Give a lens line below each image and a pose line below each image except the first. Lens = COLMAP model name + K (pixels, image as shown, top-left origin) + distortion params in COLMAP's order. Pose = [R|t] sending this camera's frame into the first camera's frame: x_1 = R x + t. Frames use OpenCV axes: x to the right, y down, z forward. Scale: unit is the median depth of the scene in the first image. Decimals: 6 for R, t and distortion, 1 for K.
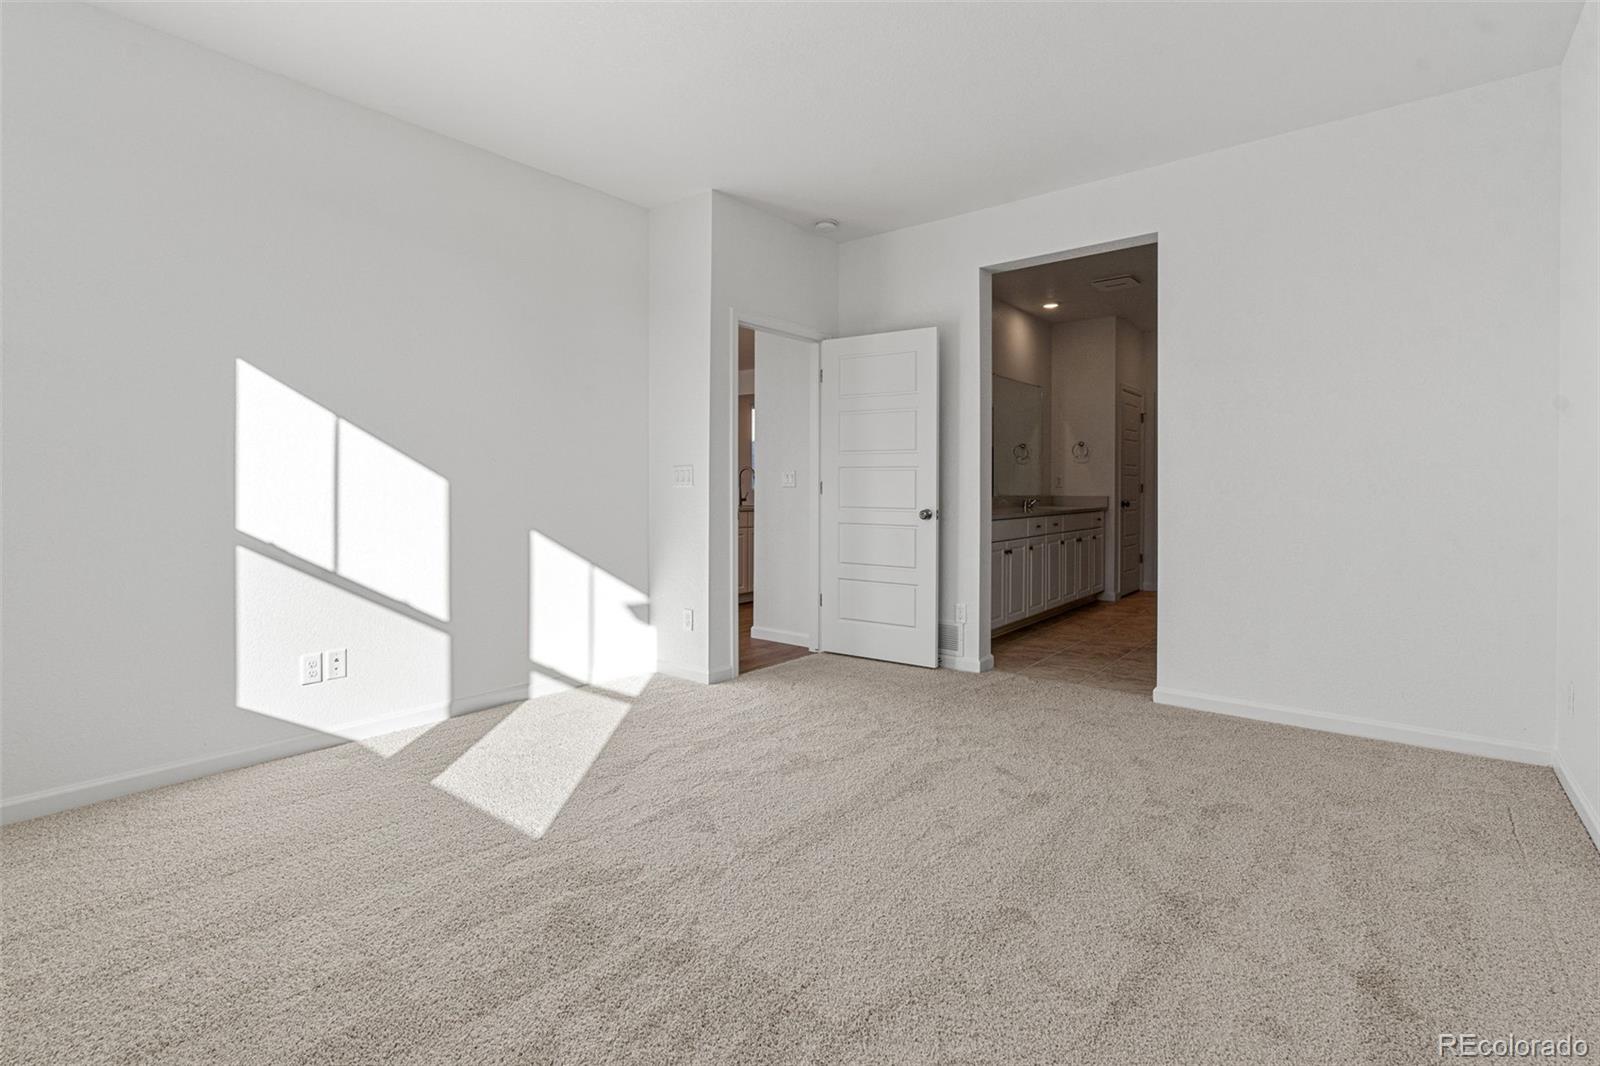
lens RADIAL K [[755.8, 0, 797.2], [0, 755.8, 519.3], [0, 0, 1]] dist [-0.011454, 0.002490]
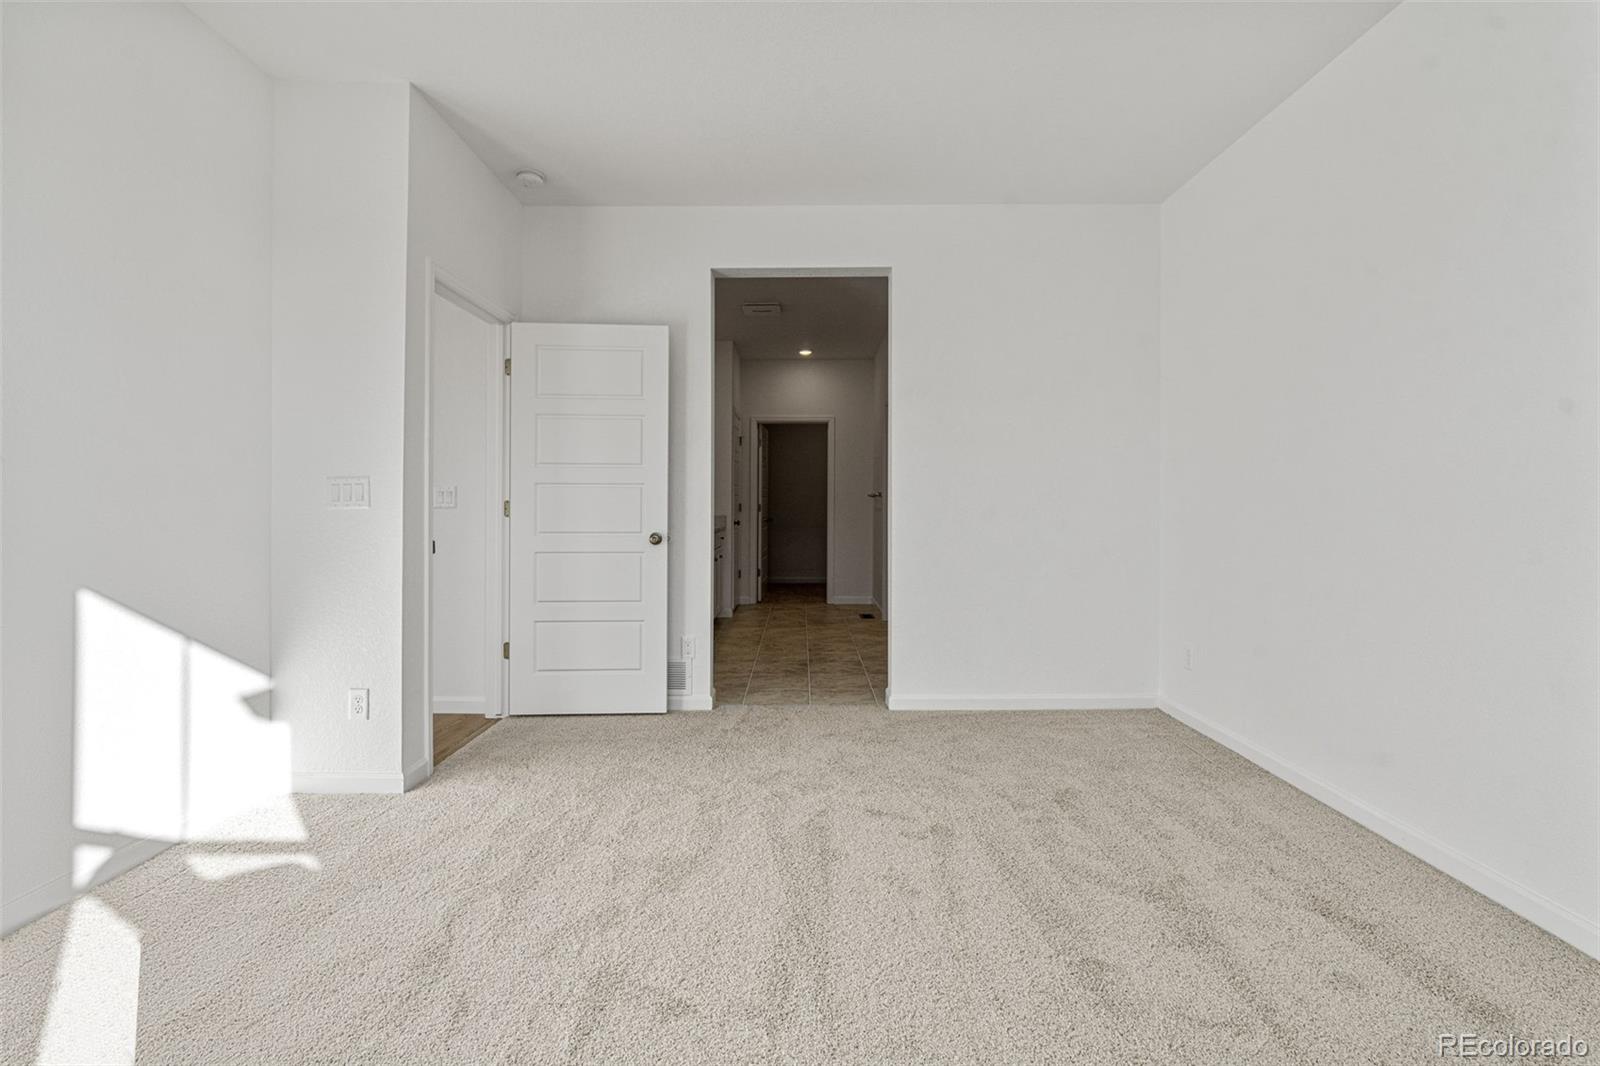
lens RADIAL K [[755.8, 0, 801.7], [0, 755.8, 528.1], [0, 0, 1]] dist [-0.011454, 0.002490]
pose [[0.776921, -0.020043, 0.629279, -0.261482], [0.028663, 0.999583, -0.003551, -0.011358], [-0.628945, 0.020796, 0.777171, 0.226334]]
